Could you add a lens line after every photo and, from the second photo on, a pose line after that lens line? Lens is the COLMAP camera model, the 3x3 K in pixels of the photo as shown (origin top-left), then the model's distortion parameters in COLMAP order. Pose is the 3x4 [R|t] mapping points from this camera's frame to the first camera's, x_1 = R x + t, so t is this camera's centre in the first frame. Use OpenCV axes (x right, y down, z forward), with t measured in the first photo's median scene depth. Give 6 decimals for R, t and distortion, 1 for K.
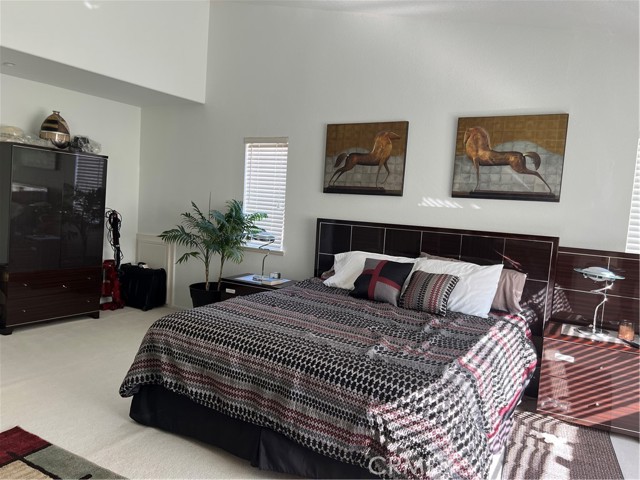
lens RADIAL K [[480.9, 0, 321.3], [0, 480.9, 245.3], [0, 0, 1]] dist [0.035419, -0.041037]
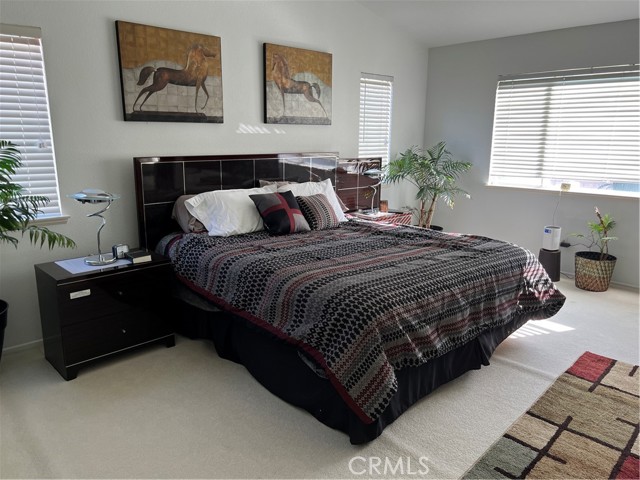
lens RADIAL K [[480.9, 0, 325.5], [0, 480.9, 241.9], [0, 0, 1]] dist [0.035419, -0.041037]
pose [[0.268096, -0.265162, 0.926182, -0.759023], [0.096795, 0.963925, 0.247948, -0.103339], [-0.958517, 0.023176, 0.284091, 0.621194]]
